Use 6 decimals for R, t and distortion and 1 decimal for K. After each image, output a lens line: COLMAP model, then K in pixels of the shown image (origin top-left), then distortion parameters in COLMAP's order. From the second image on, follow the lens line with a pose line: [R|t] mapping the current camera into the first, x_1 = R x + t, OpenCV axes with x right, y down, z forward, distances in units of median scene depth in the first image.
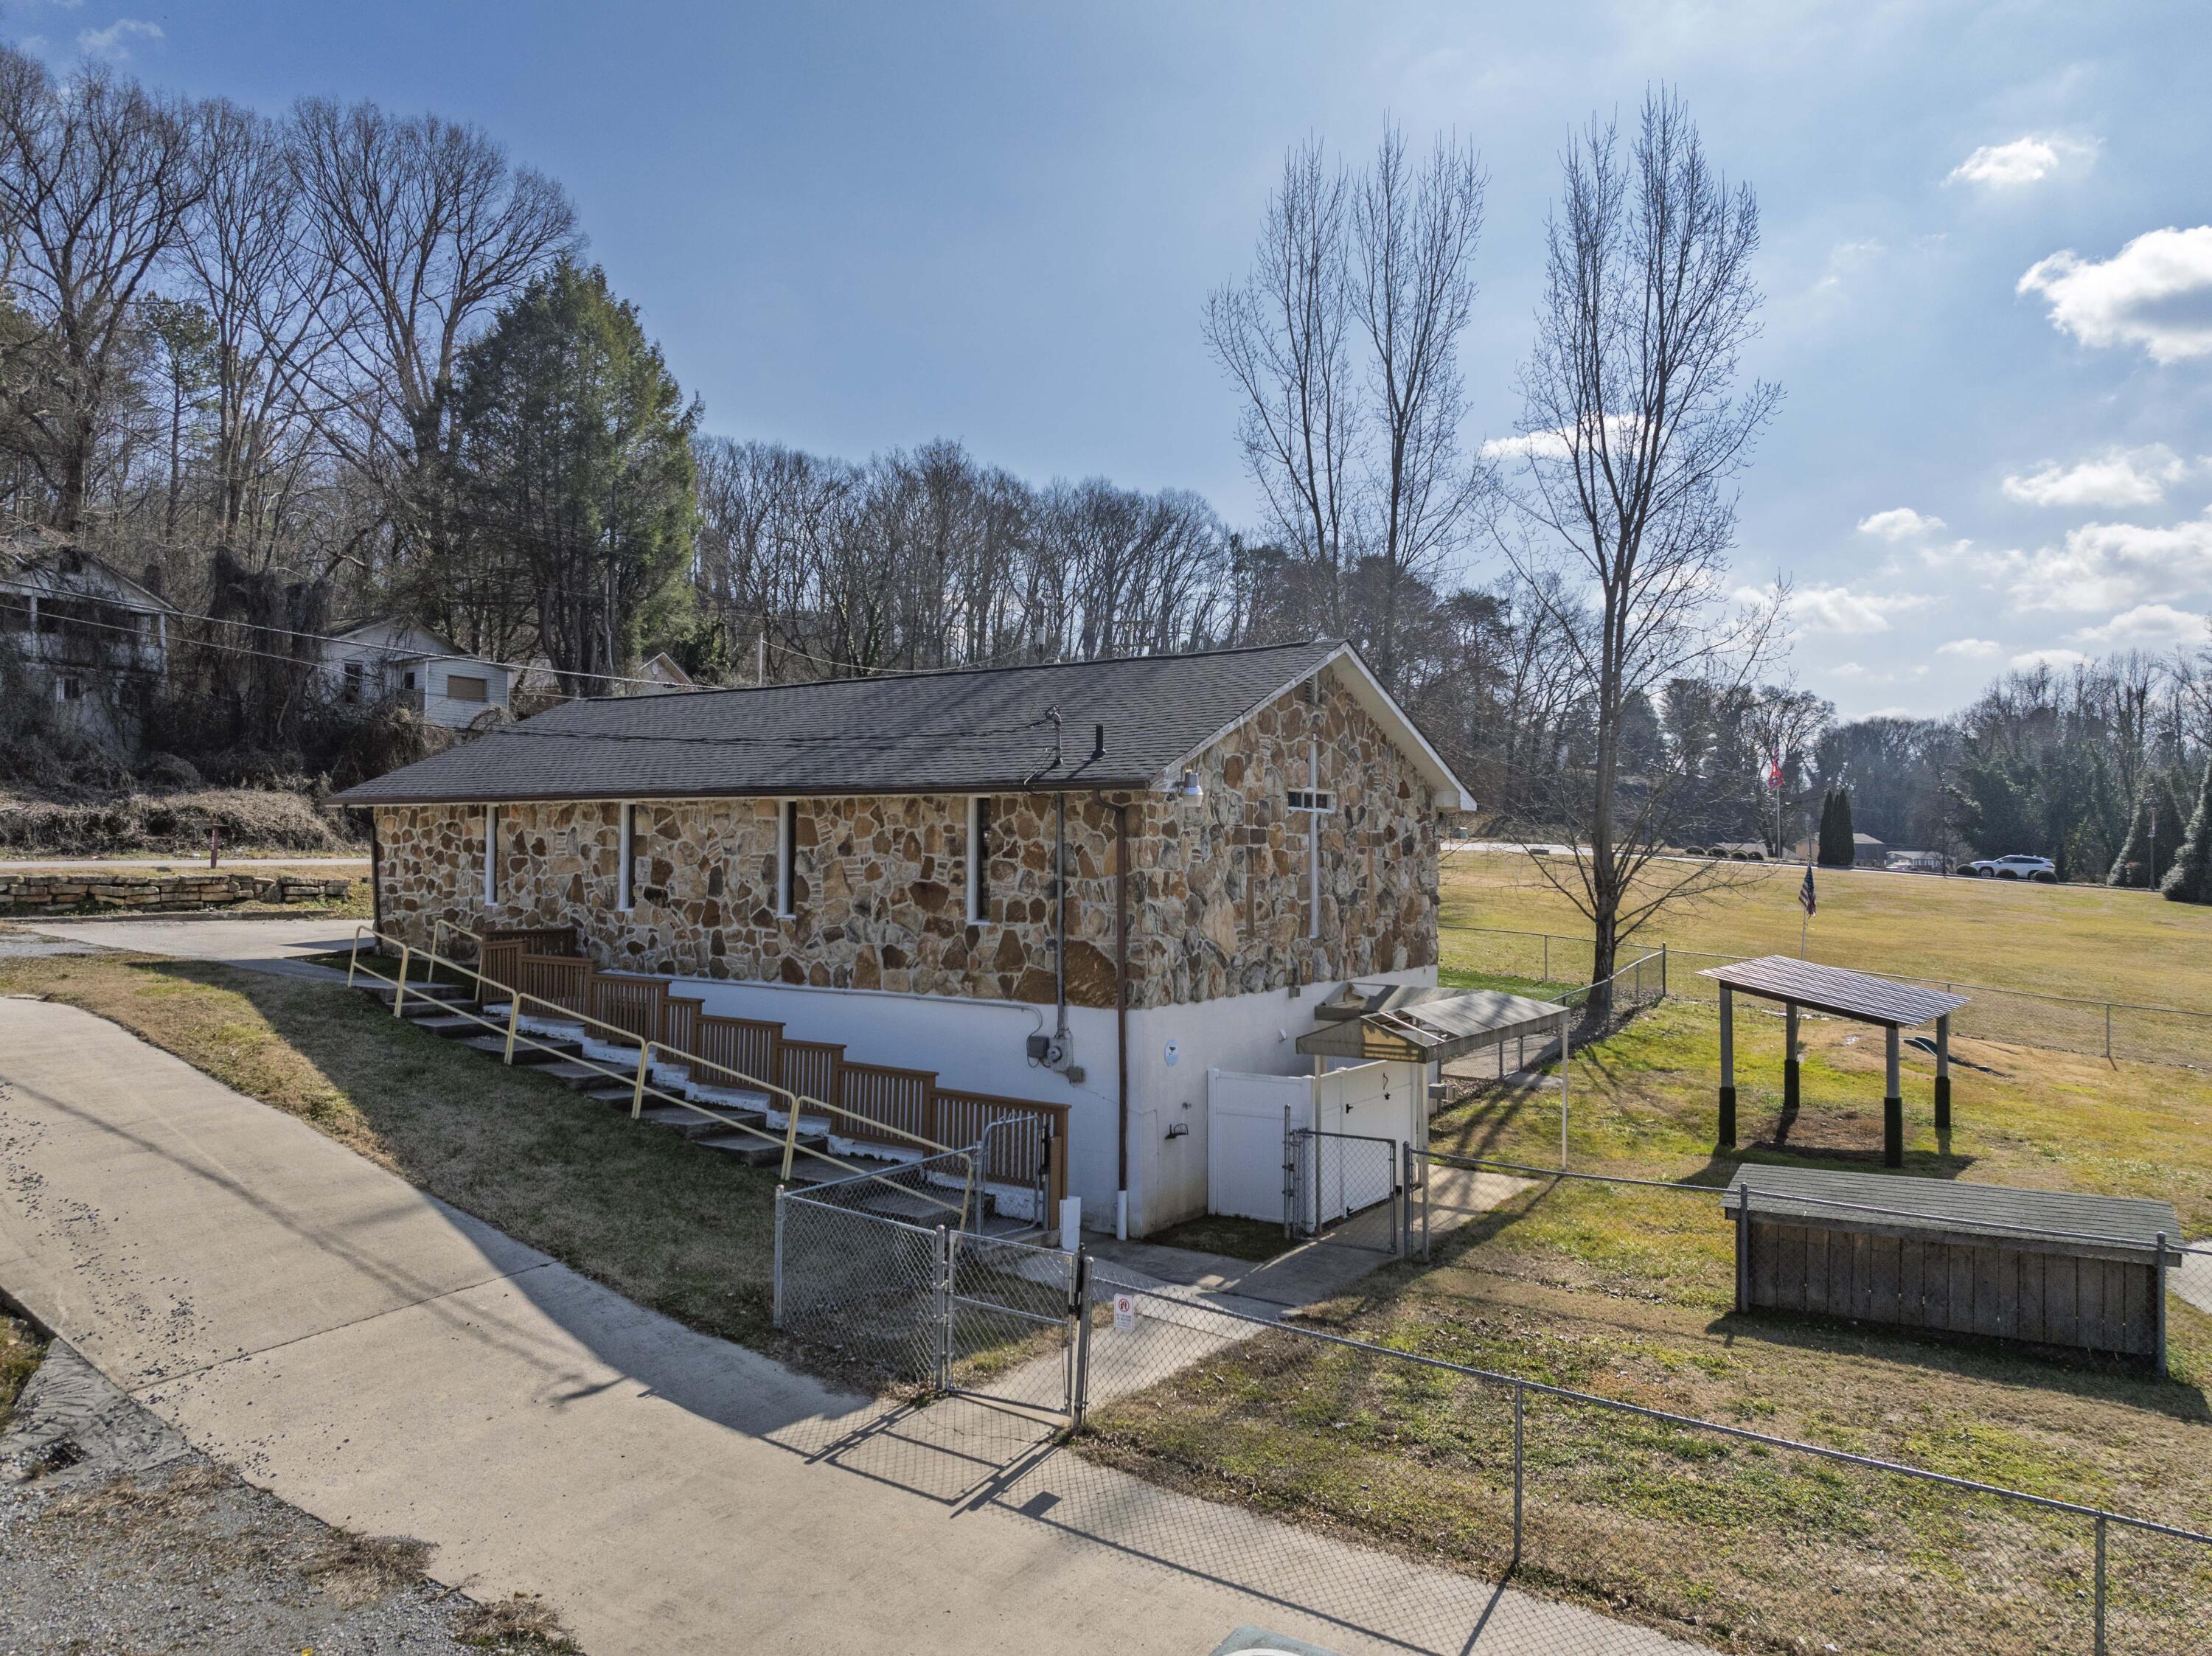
lens RADIAL K [[1540.9, 0, 1114.5], [0, 1540.9, 833.3], [0, 0, 1]] dist [-0.026324, 0.009116]
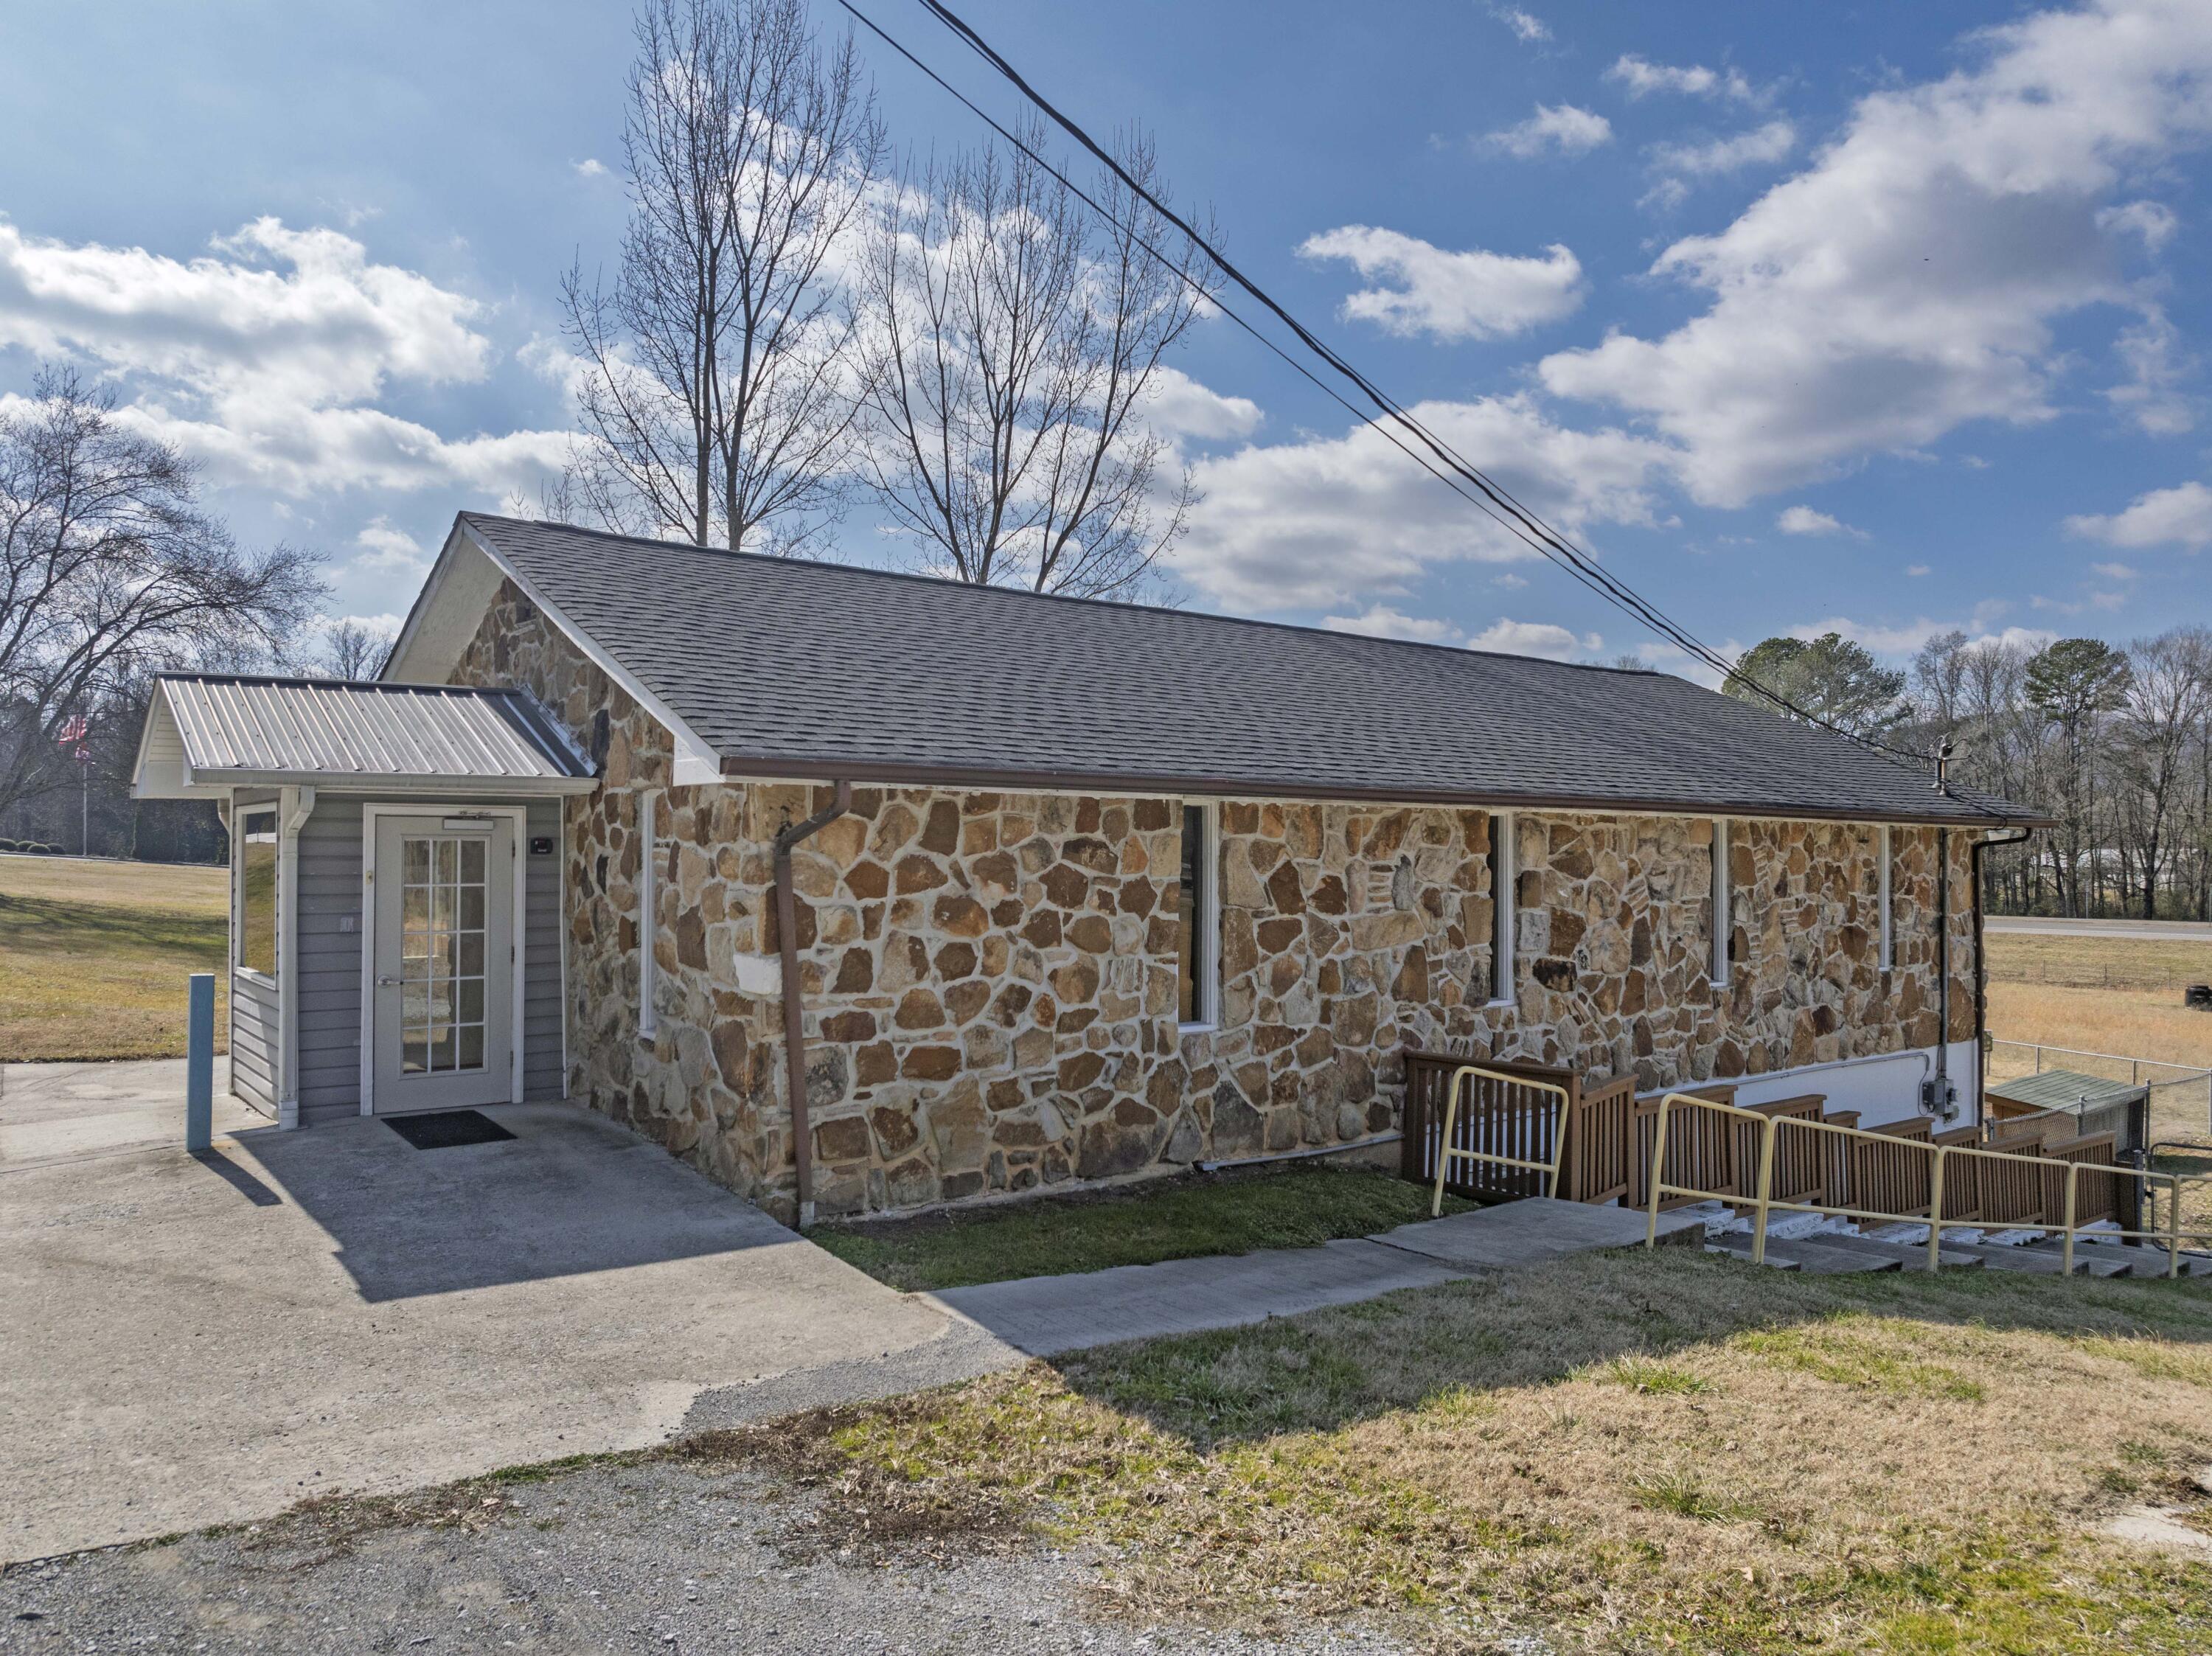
lens RADIAL K [[1540.9, 0, 1106.6], [0, 1540.9, 828.0], [0, 0, 1]] dist [-0.026324, 0.009116]
pose [[0.320699, 0.013090, 0.947091, -0.953464], [-0.014725, 0.999853, -0.008833, -0.007784], [-0.947067, -0.011113, 0.320844, 1.015953]]
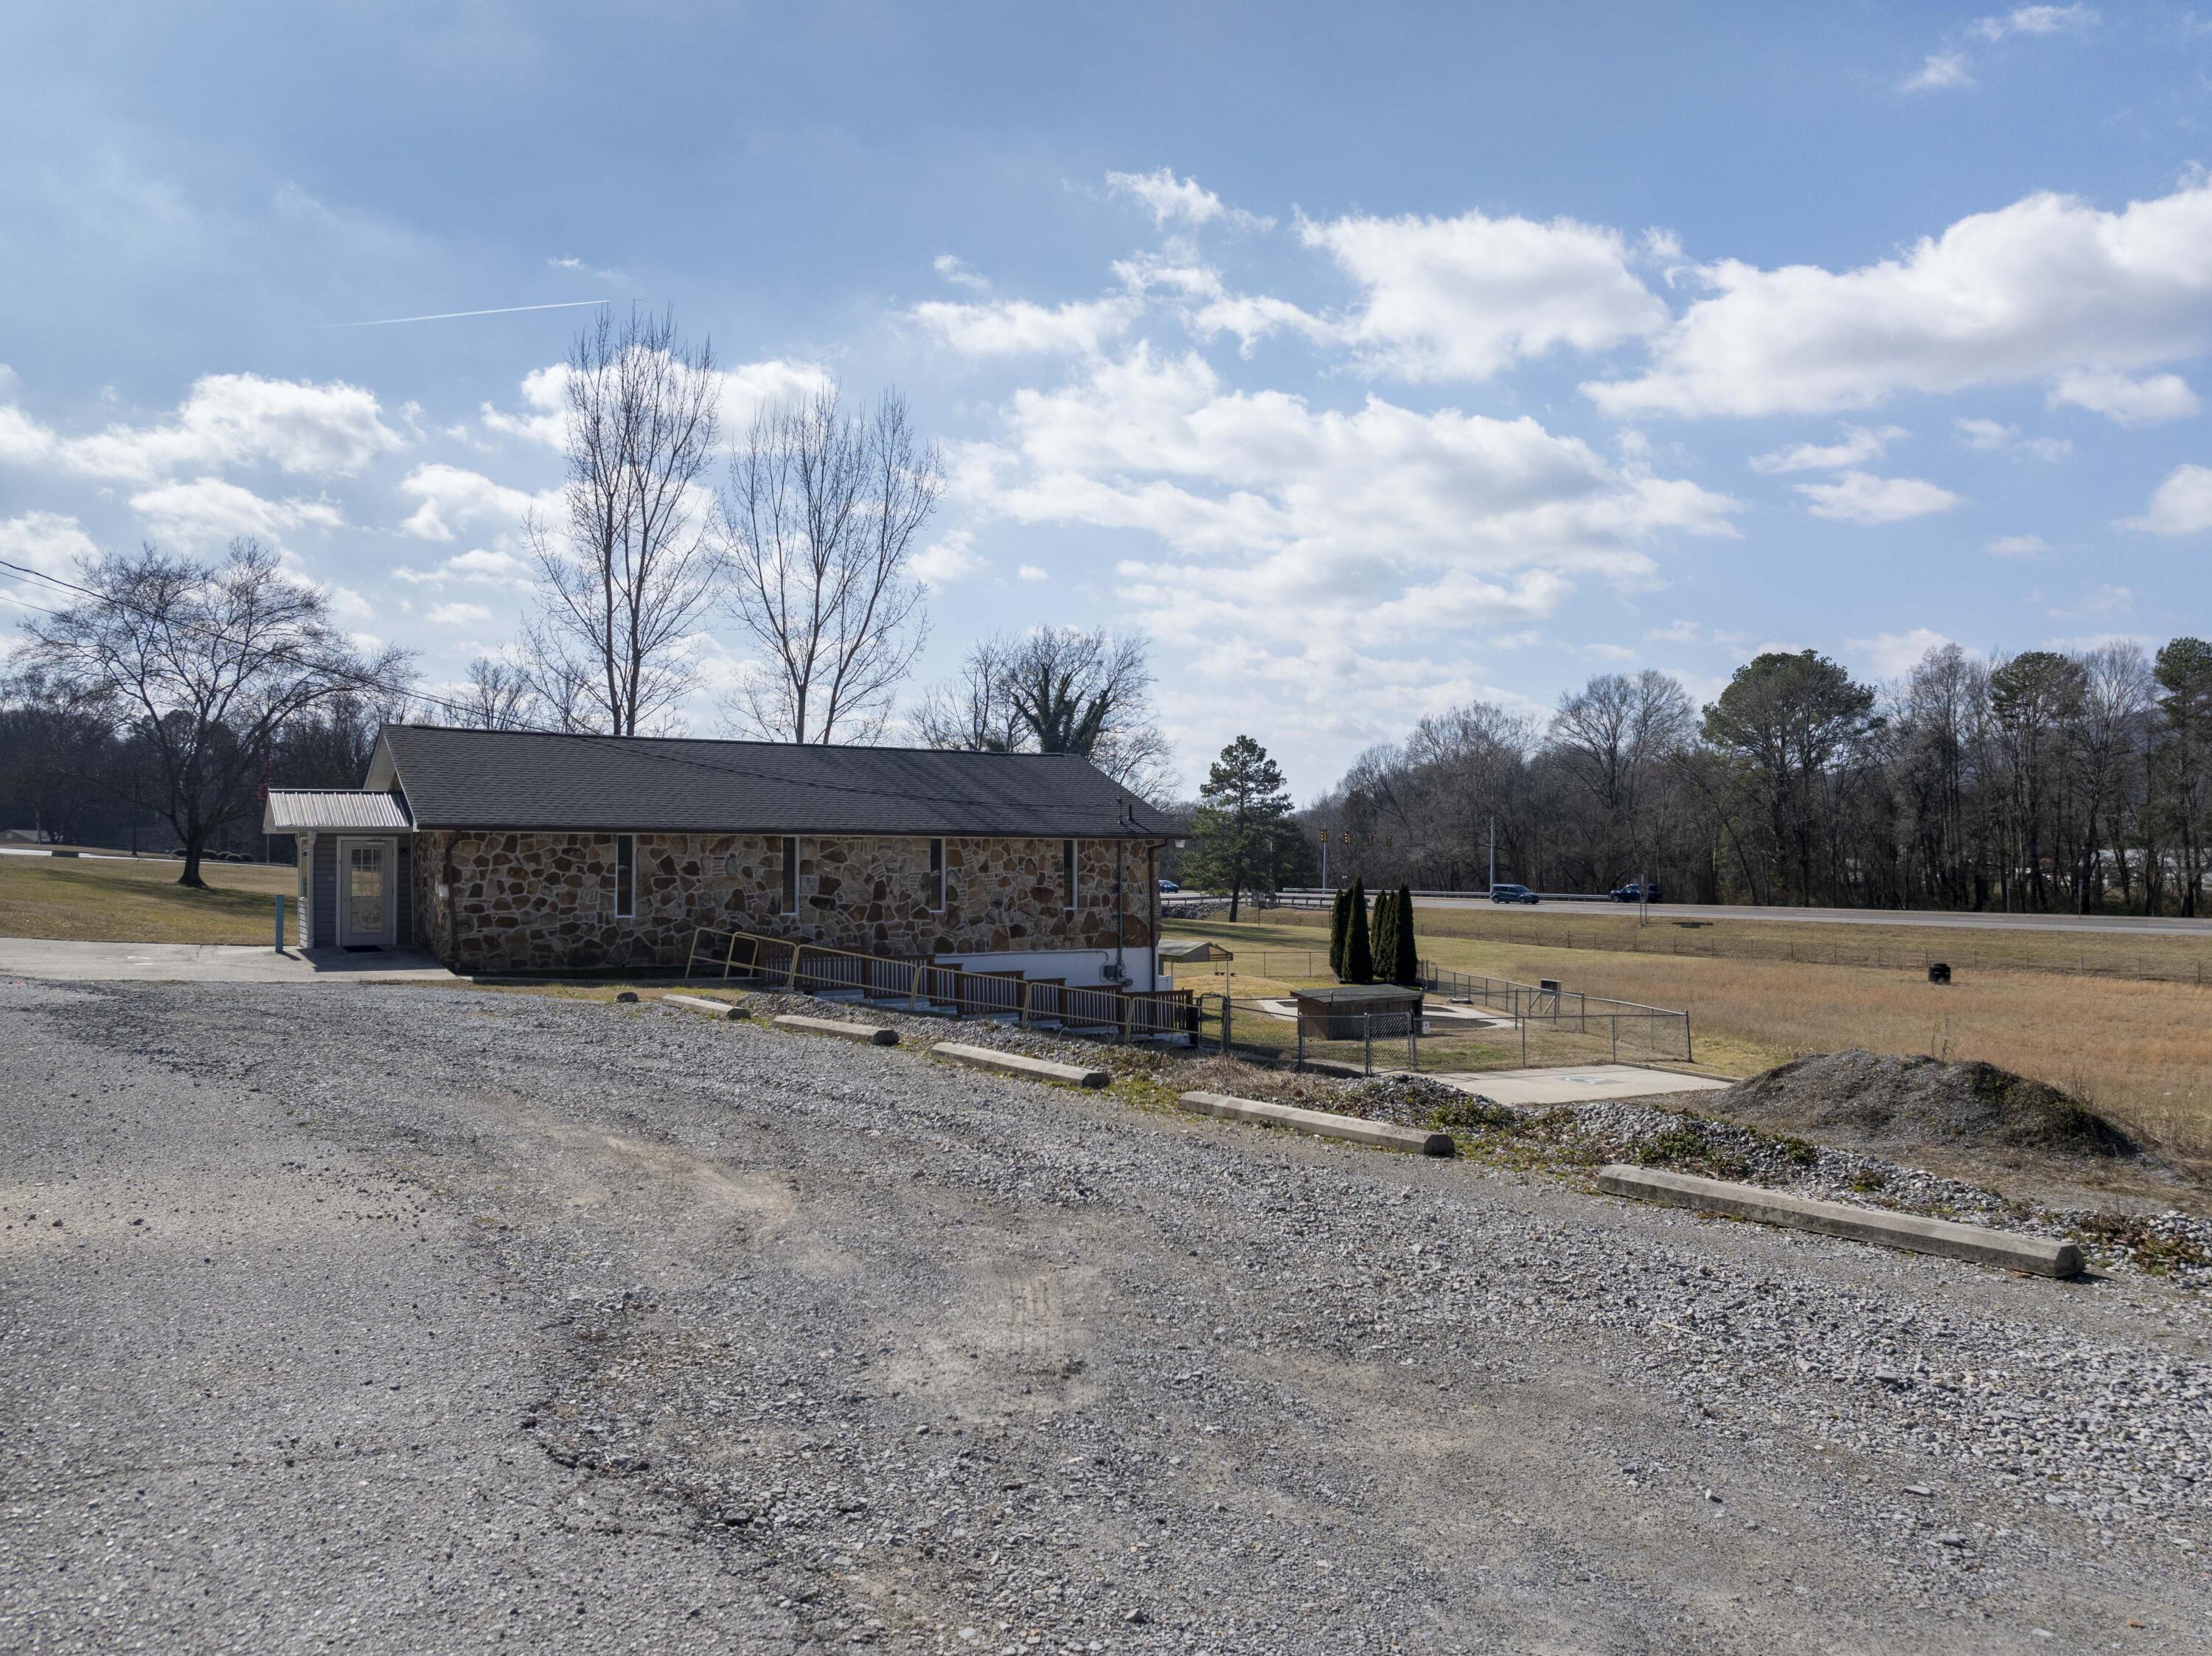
lens RADIAL K [[1540.9, 0, 1108.5], [0, 1540.9, 827.2], [0, 0, 1]] dist [-0.026324, 0.009116]
pose [[0.406790, 0.015009, 0.913399, -1.553905], [-0.009829, 0.999879, -0.012053, -0.014980], [-0.913469, -0.004075, 0.406888, 0.188723]]
